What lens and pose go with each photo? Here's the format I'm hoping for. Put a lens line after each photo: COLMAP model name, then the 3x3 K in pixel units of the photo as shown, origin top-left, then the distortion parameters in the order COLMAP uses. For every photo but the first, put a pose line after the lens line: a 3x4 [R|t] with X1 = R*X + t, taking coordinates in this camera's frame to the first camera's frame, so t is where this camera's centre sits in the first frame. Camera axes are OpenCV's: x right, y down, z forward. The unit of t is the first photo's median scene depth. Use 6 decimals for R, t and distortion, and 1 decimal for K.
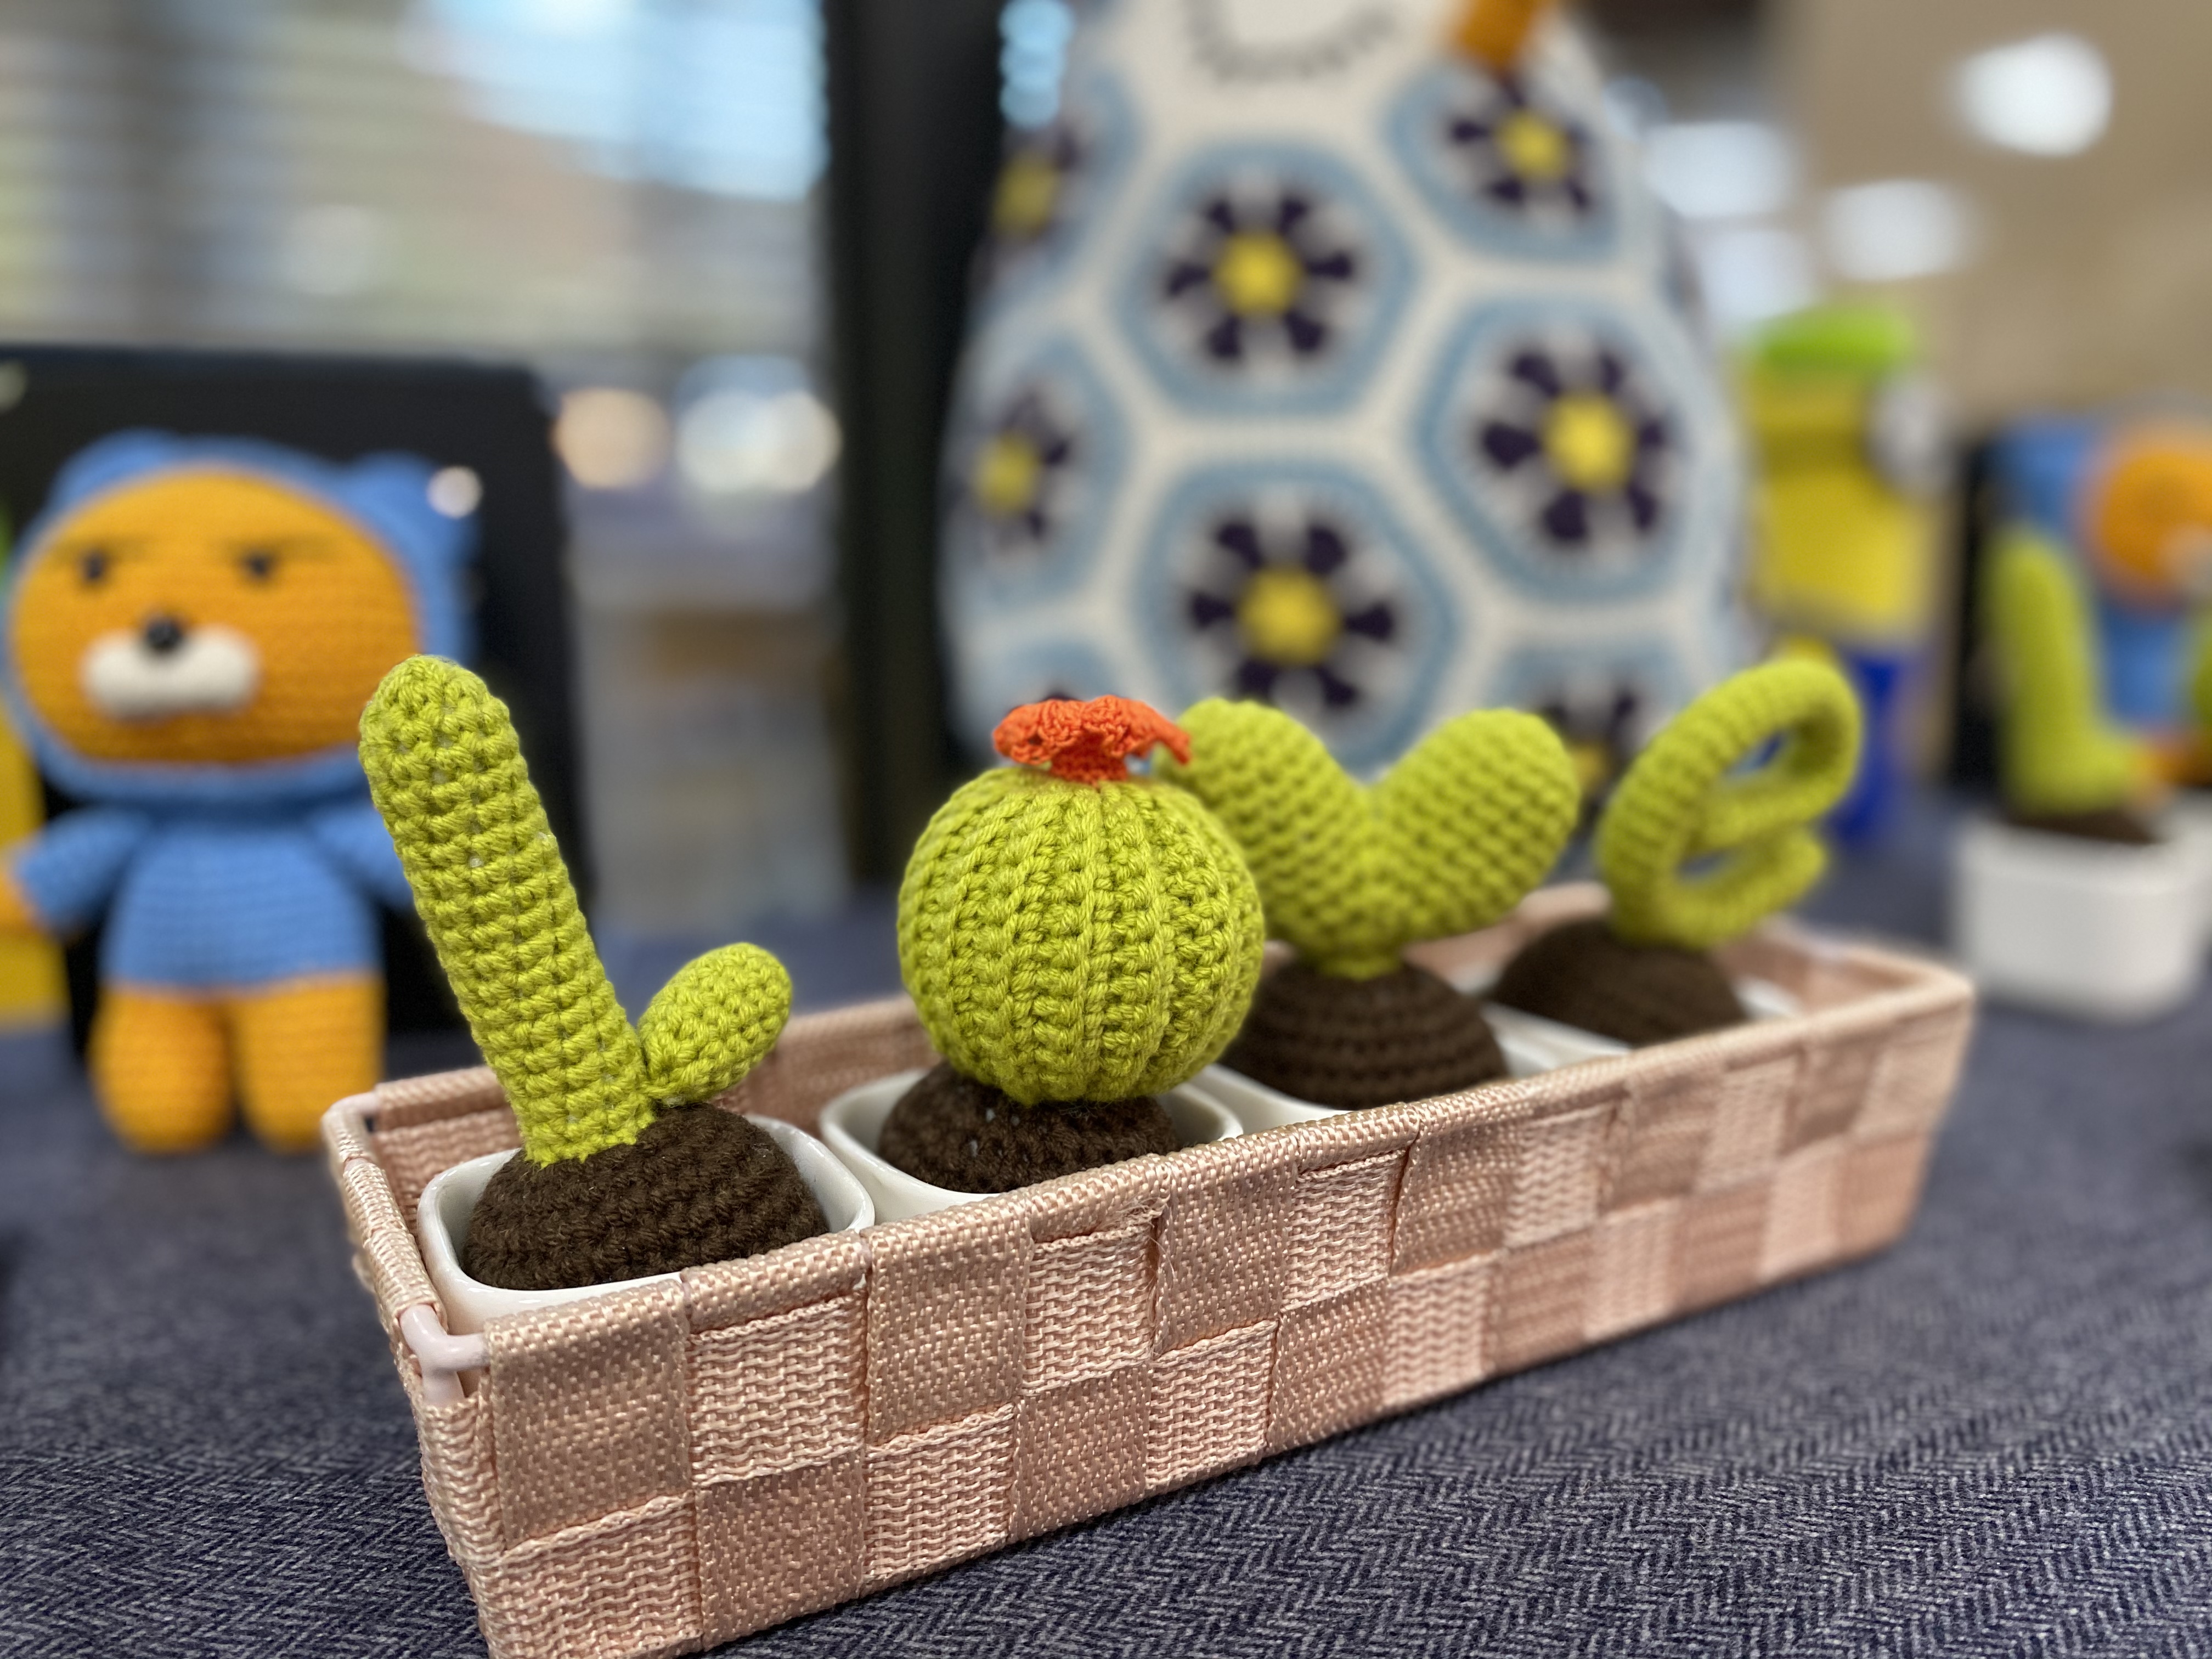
lens RADIAL K [[1719.2, 0, 1106.0], [0, 1719.2, 829.5], [0, 0, 1]] dist [-0.007499, -0.009412]
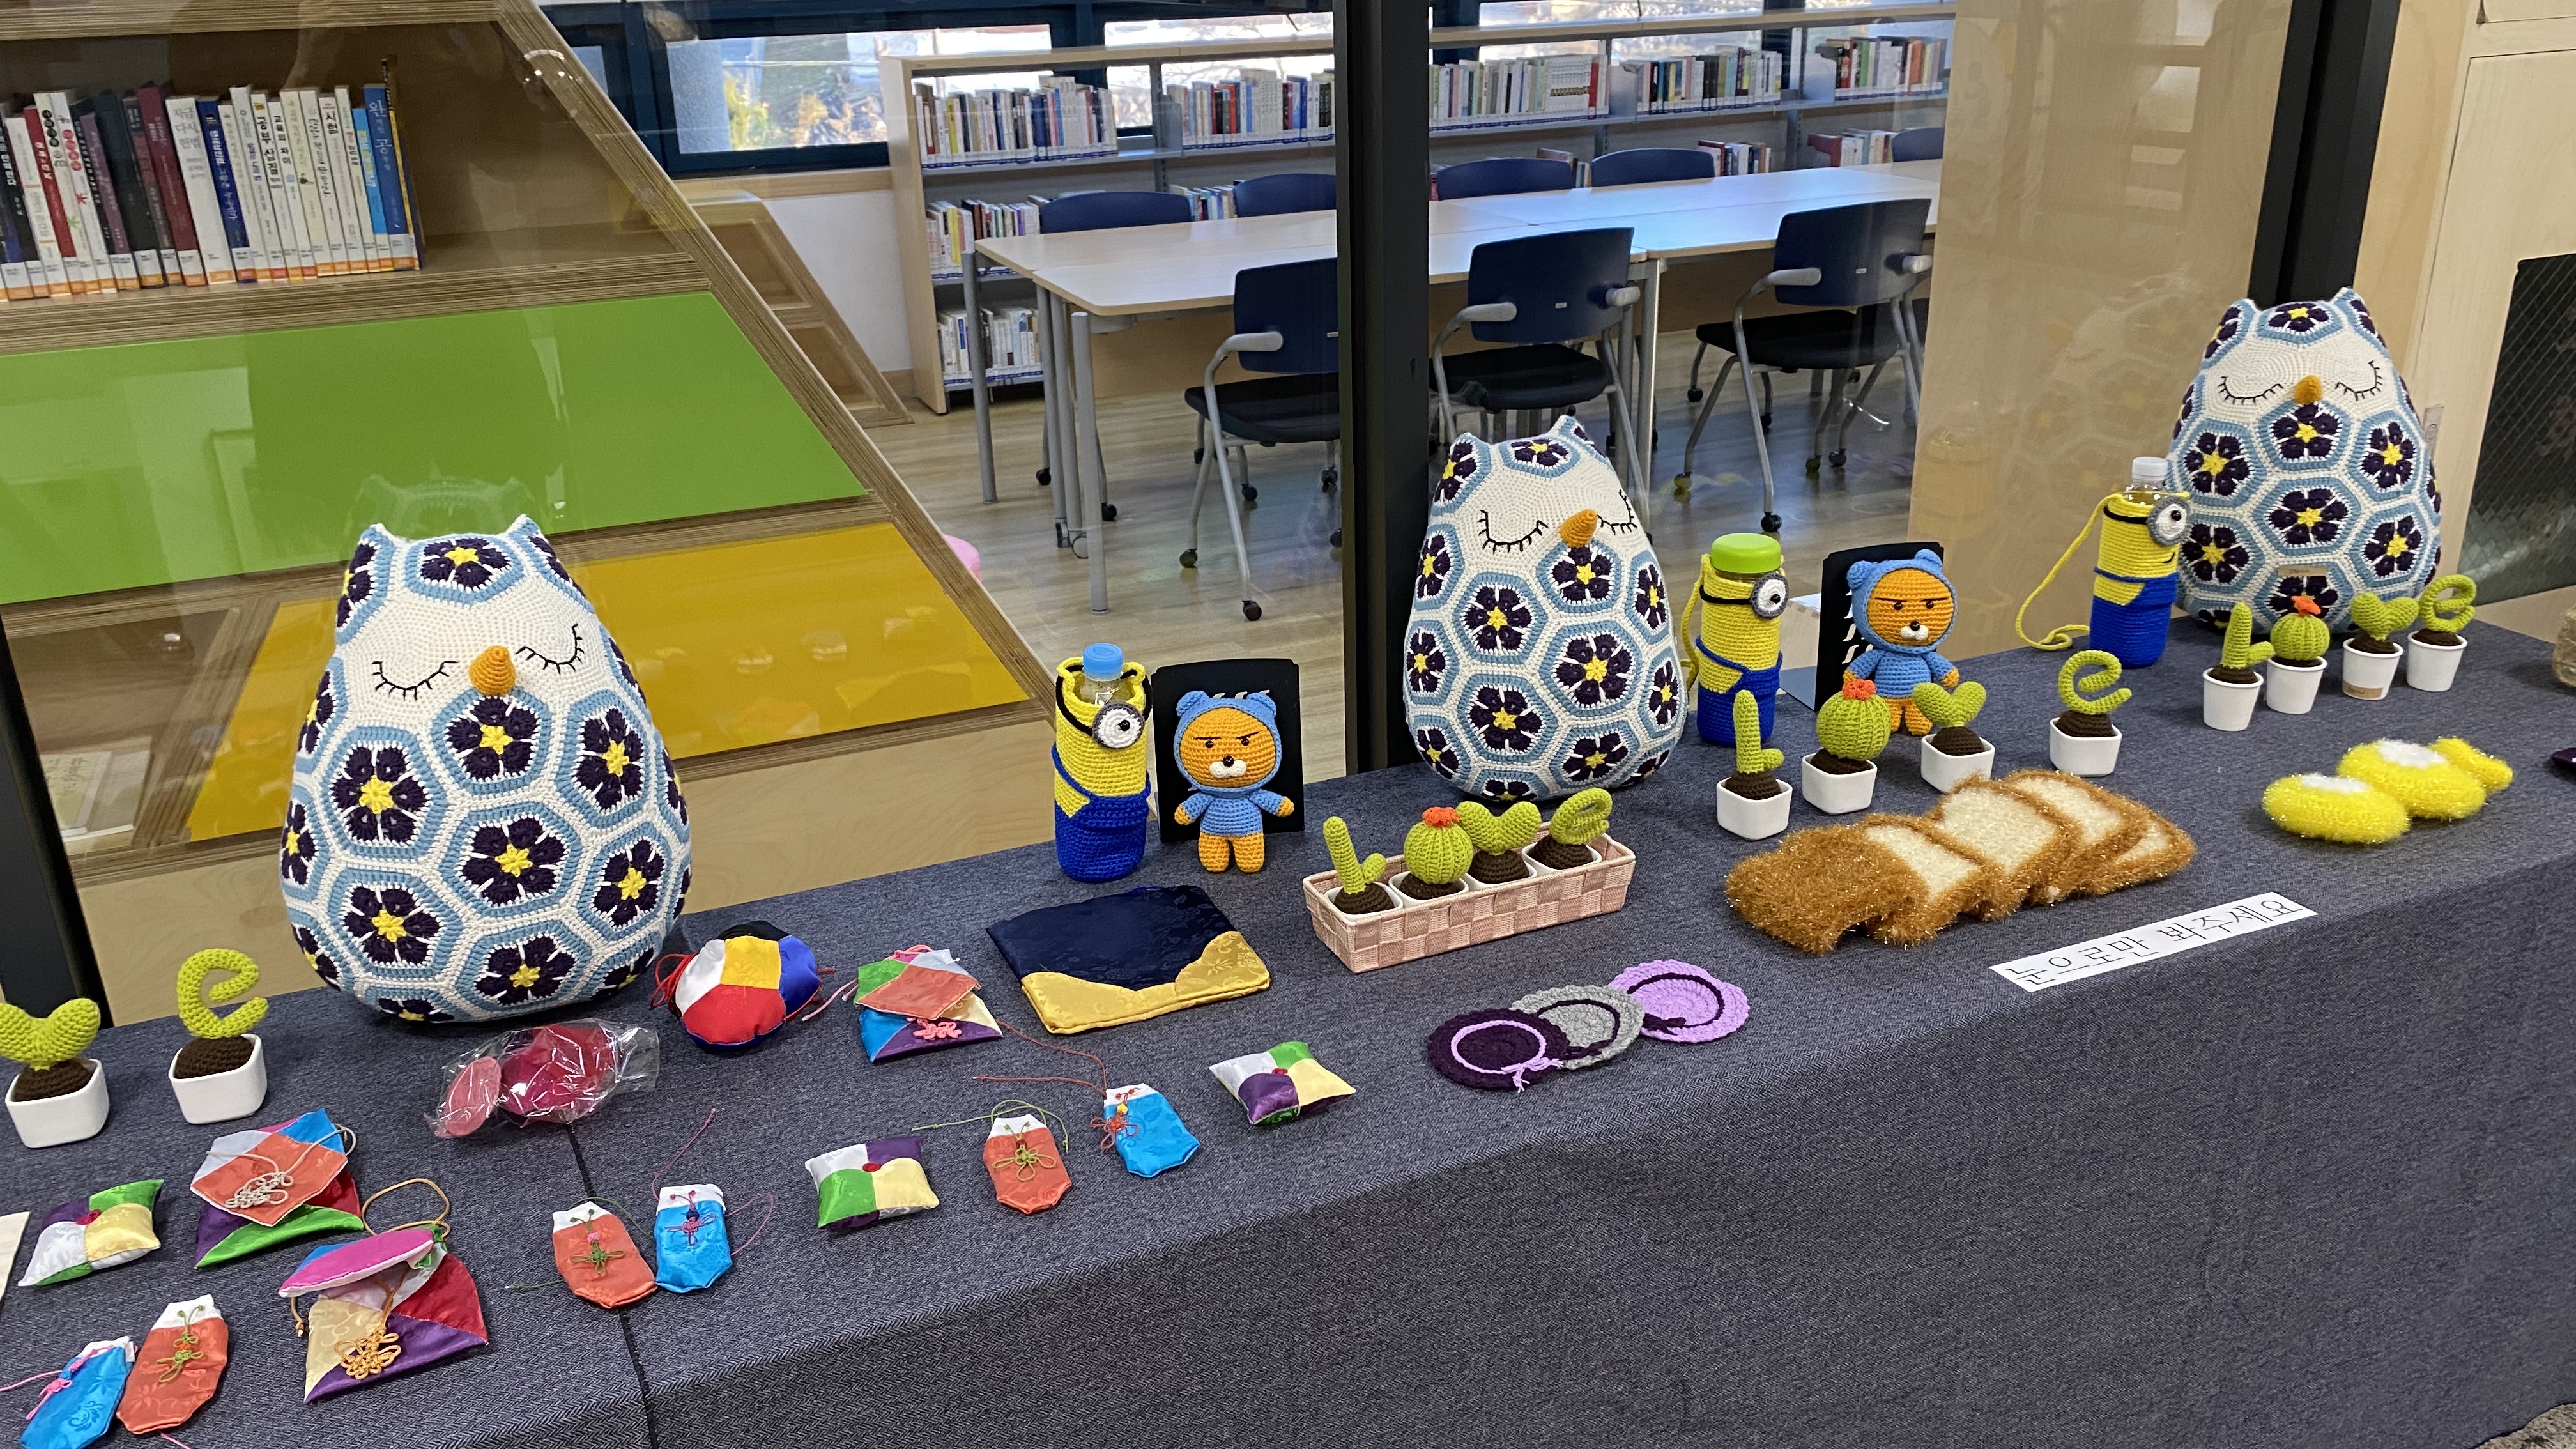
lens RADIAL K [[1960.9, 0, 1288.0], [0, 1960.9, 724.5], [0, 0, 1]] dist [0.189754, -0.453104]
pose [[0.994812, 0.019332, -0.099875, 0.070738], [-0.000102, 0.981966, 0.189058, -0.858107], [0.101729, -0.188067, 0.976874, -2.862632]]
